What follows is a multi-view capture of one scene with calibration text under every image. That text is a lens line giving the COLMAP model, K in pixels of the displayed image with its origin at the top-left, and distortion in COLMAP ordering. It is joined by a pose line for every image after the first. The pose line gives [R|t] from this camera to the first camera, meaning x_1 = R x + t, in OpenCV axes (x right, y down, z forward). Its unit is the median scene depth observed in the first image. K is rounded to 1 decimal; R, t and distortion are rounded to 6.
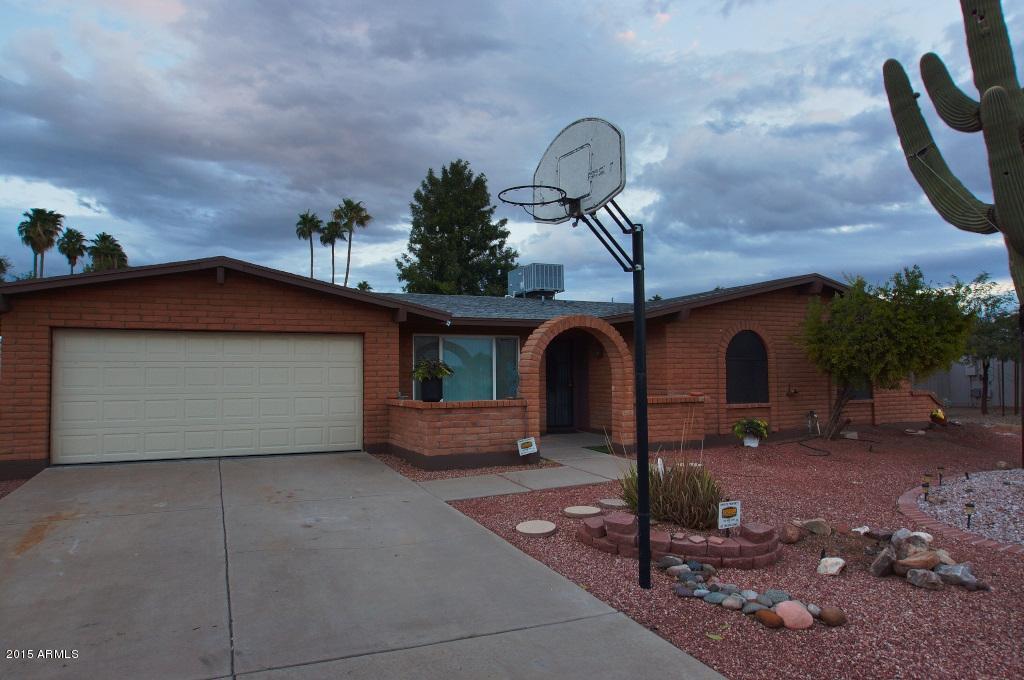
lens RADIAL K [[660.4, 0, 512.0], [0, 660.4, 340.0], [0, 0, 1]] dist [0.000279, -0.000025]
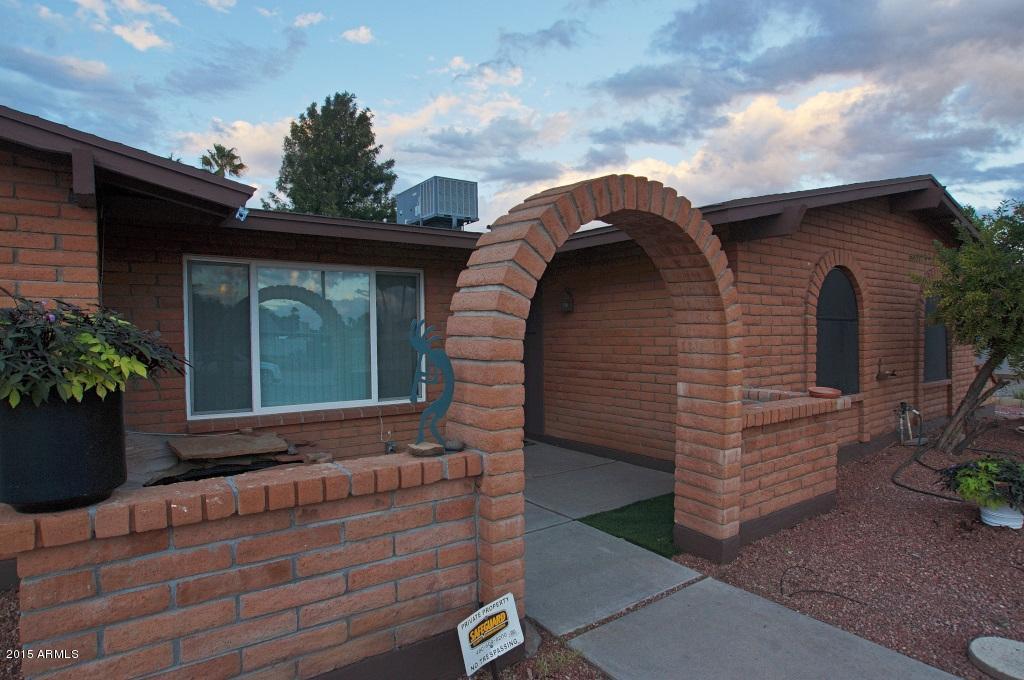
lens RADIAL K [[549.9, 0, 512.0], [0, 549.9, 340.0], [0, 0, 1]] dist [-0.092411, 0.000266]
pose [[0.978226, -0.001106, 0.207538, -0.010311], [-0.012999, 0.997696, 0.066588, 0.020647], [-0.207133, -0.067836, 0.975958, 0.602562]]
